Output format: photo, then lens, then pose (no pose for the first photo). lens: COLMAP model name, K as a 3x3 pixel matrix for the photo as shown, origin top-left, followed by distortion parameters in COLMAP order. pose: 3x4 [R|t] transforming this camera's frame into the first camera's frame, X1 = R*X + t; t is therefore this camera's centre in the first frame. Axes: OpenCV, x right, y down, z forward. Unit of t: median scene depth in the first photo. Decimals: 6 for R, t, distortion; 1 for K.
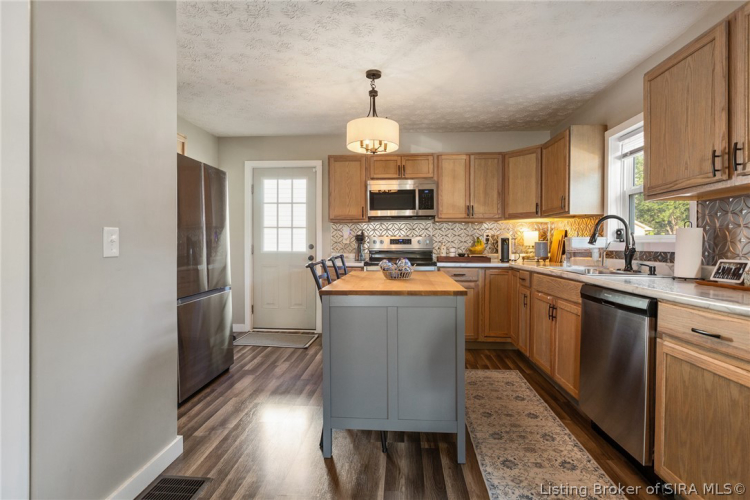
lens RADIAL K [[372.1, 0, 378.1], [0, 372.1, 248.5], [0, 0, 1]] dist [-0.000706, -0.001801]
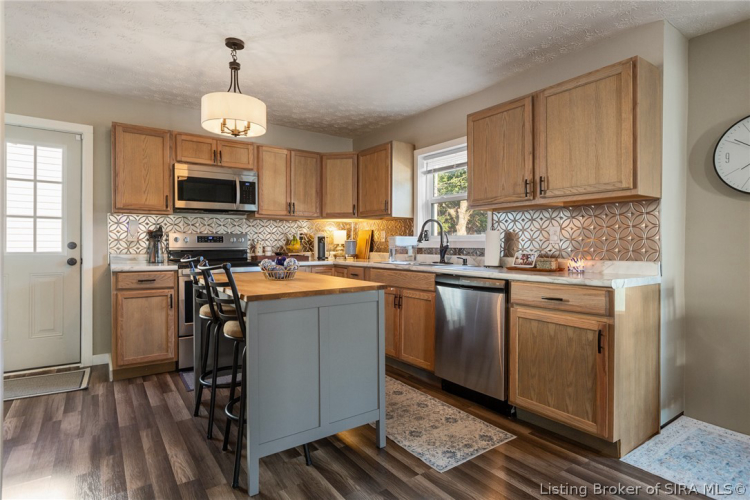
lens RADIAL K [[393.8, 0, 380.0], [0, 393.8, 245.2], [0, 0, 1]] dist [0.002391, 0.000853]
pose [[0.770652, -0.002117, 0.637253, -0.293690], [0.006910, 0.999963, -0.005035, 0.003069], [-0.637219, 0.008283, 0.770639, 0.077004]]
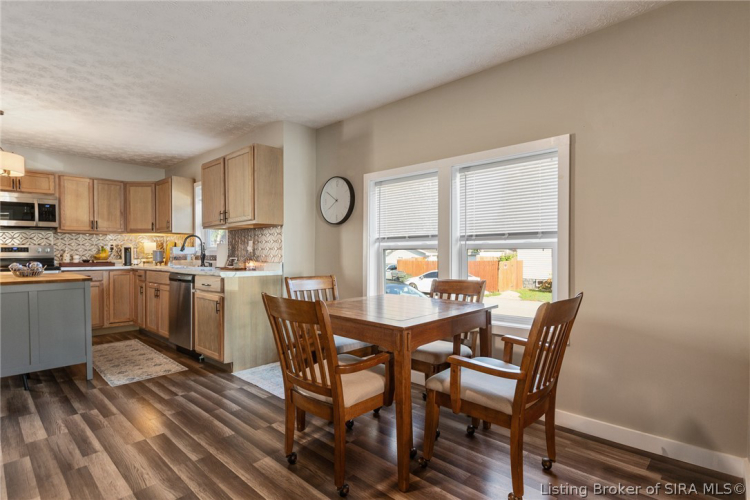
lens RADIAL K [[370.7, 0, 379.9], [0, 370.7, 258.0], [0, 0, 1]] dist [-0.000279, 0.000258]
pose [[0.625715, -0.013291, 0.779939, -0.153814], [0.012590, 0.999897, 0.006939, 0.015390], [-0.779950, 0.005477, 0.625818, -0.648583]]
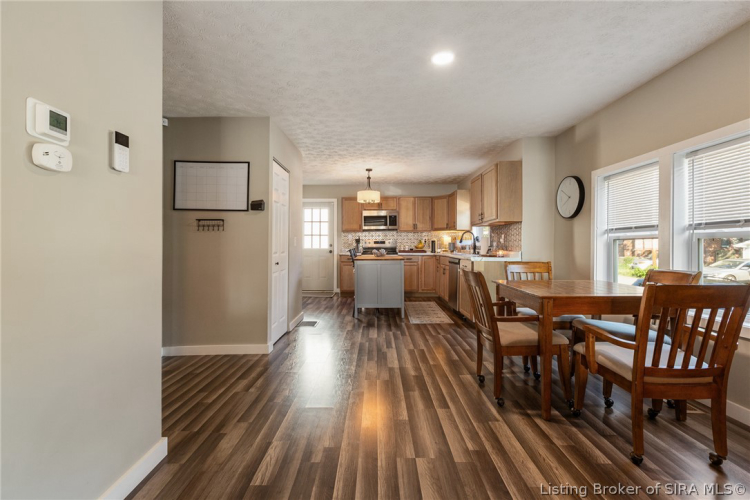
lens RADIAL K [[341.5, 0, 375.6], [0, 341.5, 242.8], [0, 0, 1]] dist [0.001041, -0.000120]
pose [[0.998101, -0.002960, 0.061521, -0.089634], [0.004236, 0.999778, -0.020622, 0.025240], [-0.061447, 0.020843, 0.997893, -0.979787]]
